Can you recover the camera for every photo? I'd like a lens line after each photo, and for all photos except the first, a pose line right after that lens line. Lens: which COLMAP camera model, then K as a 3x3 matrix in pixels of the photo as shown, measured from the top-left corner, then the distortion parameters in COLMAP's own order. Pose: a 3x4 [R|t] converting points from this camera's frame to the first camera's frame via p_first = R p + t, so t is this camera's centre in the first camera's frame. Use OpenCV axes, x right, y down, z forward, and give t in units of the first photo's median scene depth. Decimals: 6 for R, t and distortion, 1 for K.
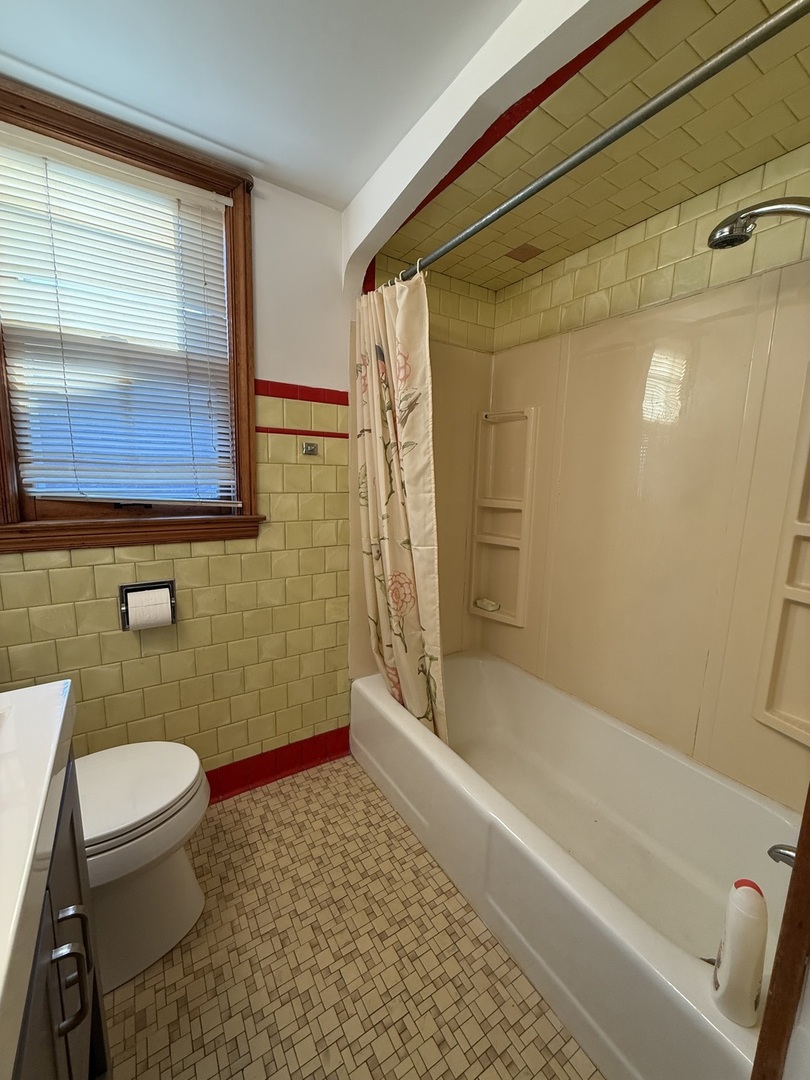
lens RADIAL K [[428.6, 0, 400.7], [0, 428.6, 536.7], [0, 0, 1]] dist [-0.000054, 0.000304]
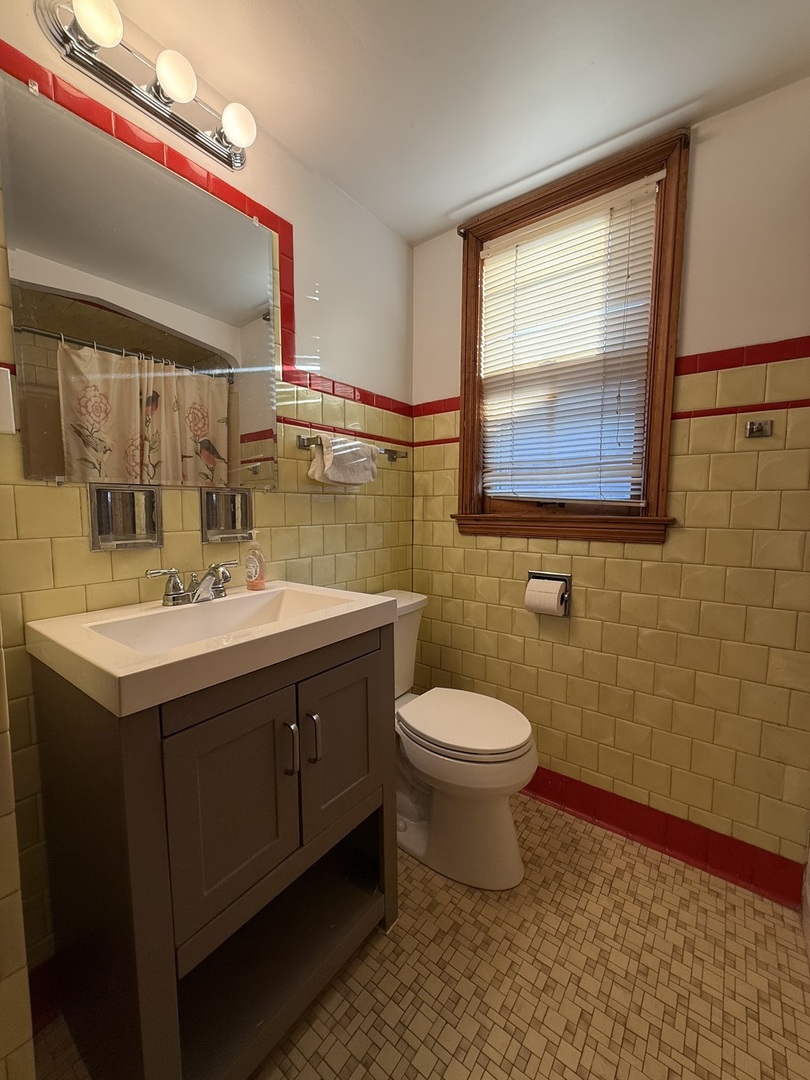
lens RADIAL K [[428.6, 0, 400.7], [0, 428.6, 536.7], [0, 0, 1]] dist [-0.000054, 0.000304]
pose [[0.343331, 0.055748, -0.937558, 0.300668], [-0.130553, 0.991379, 0.011140, 0.050510], [0.930097, 0.118576, 0.347649, 0.239468]]
